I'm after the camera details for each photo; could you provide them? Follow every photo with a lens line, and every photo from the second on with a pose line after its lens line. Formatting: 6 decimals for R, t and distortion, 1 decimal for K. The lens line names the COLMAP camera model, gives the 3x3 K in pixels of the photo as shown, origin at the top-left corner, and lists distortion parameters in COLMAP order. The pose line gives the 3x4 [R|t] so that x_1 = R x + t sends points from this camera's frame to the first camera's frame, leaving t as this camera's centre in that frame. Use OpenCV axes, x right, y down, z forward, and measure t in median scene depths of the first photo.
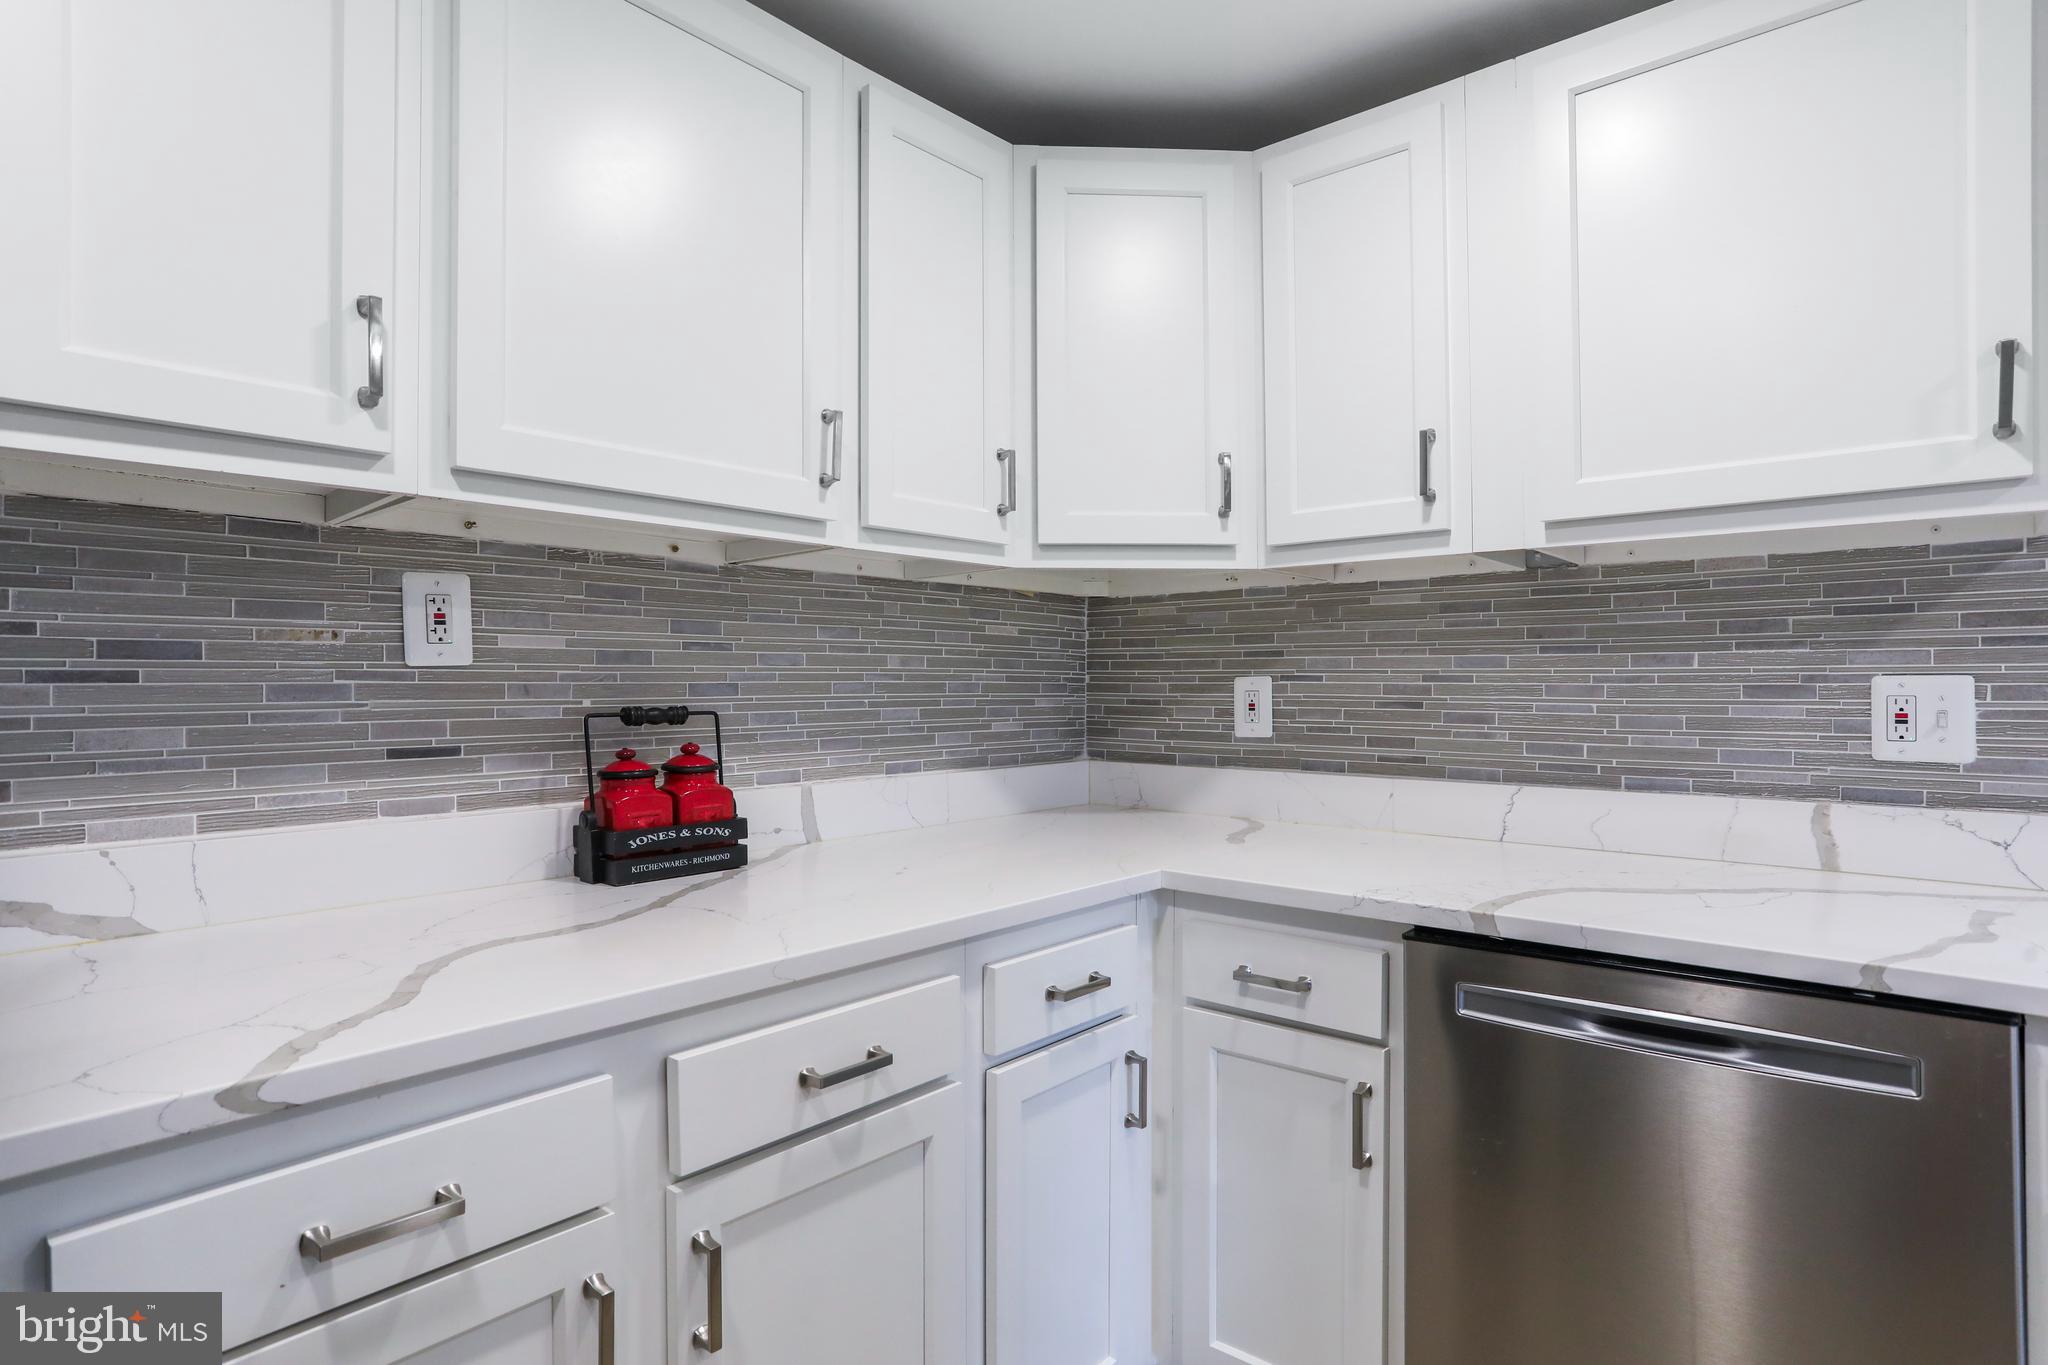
lens RADIAL K [[1122.8, 0, 1030.5], [0, 1122.8, 682.8], [0, 0, 1]] dist [-0.067079, 0.042666]
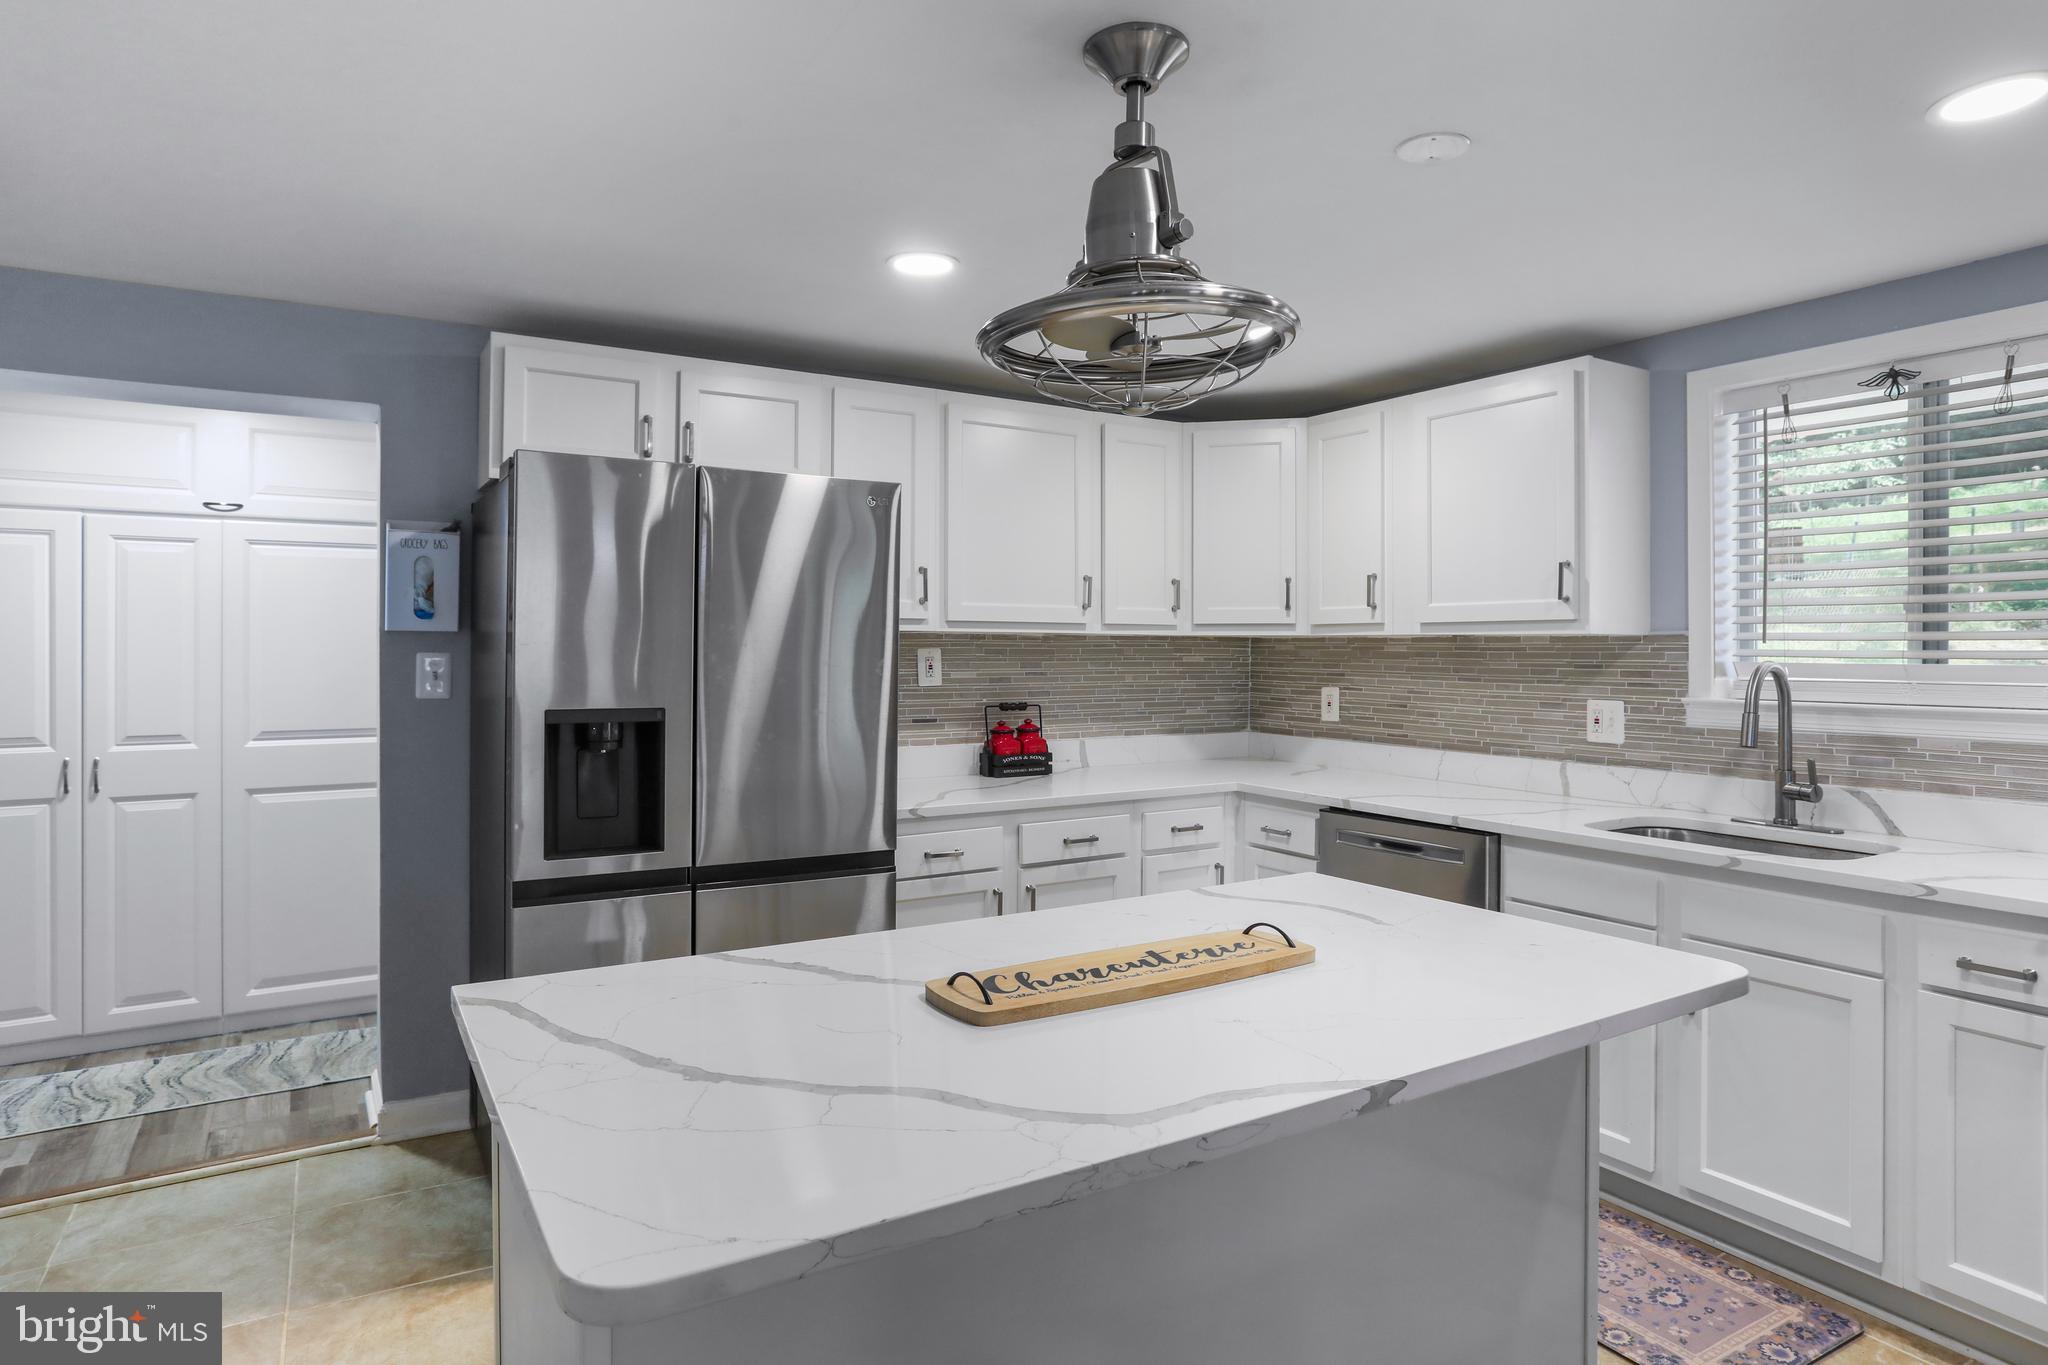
lens RADIAL K [[1108.9, 0, 1032.3], [0, 1108.9, 664.3], [0, 0, 1]] dist [-0.026495, 0.002747]
pose [[0.957247, 0.009056, -0.289129, 0.350373], [-0.006114, 0.999920, 0.011078, -0.080927], [0.289206, -0.008837, 0.957226, -1.142836]]
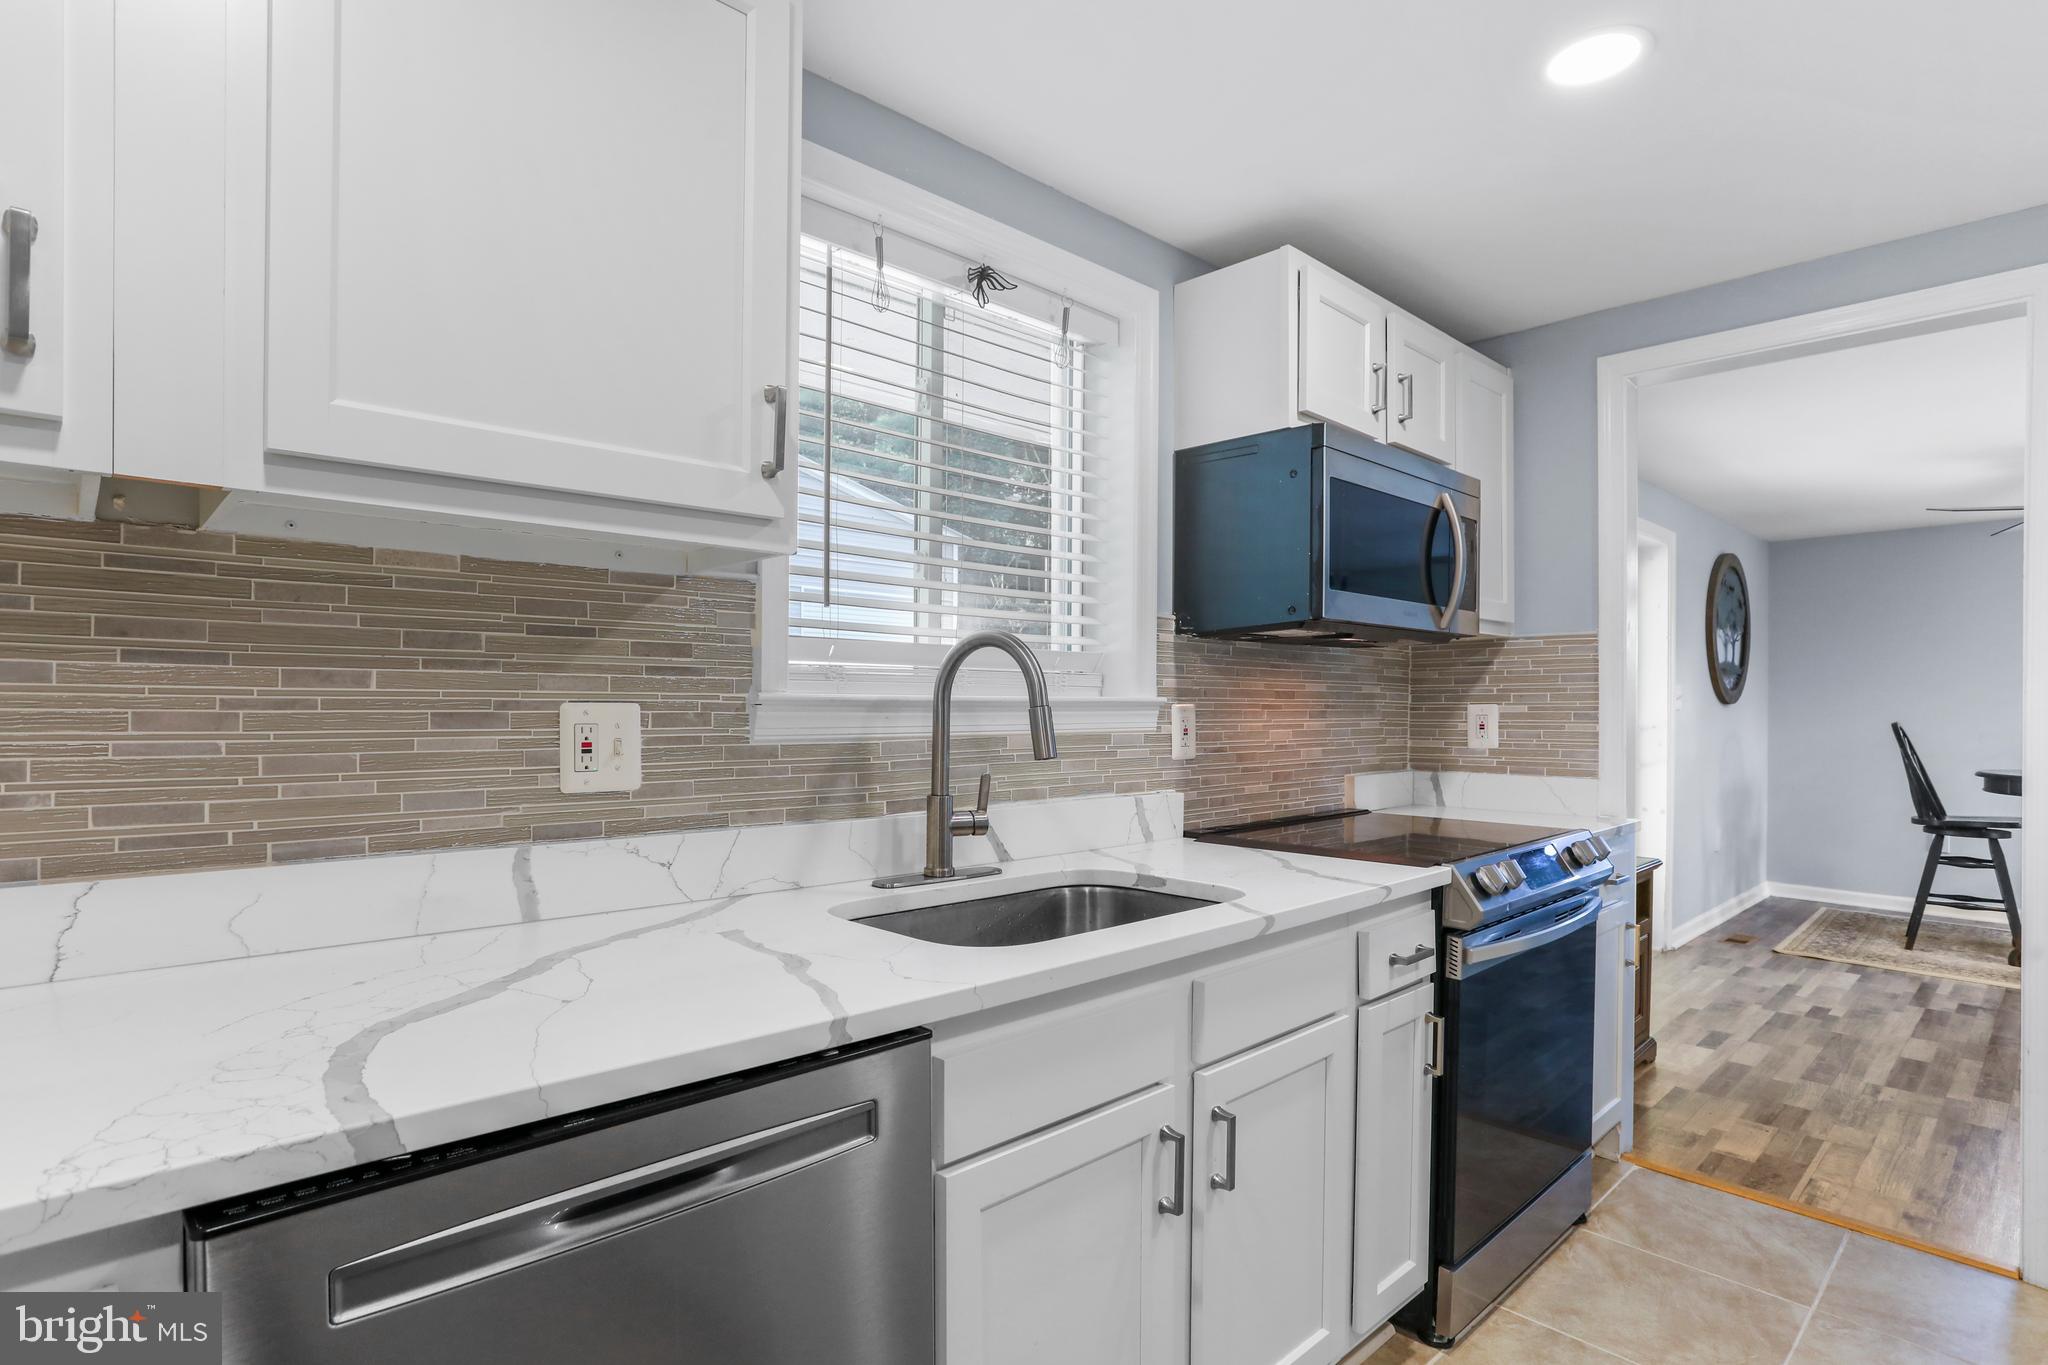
lens RADIAL K [[1038.5, 0, 904.6], [0, 1038.5, 708.8], [0, 0, 1]] dist [-0.057801, 0.032969]
pose [[0.106042, 0.000008, 0.994362, -0.063451], [-0.006164, 0.999981, 0.000650, -0.003292], [-0.994343, -0.006199, 0.106040, 0.574856]]
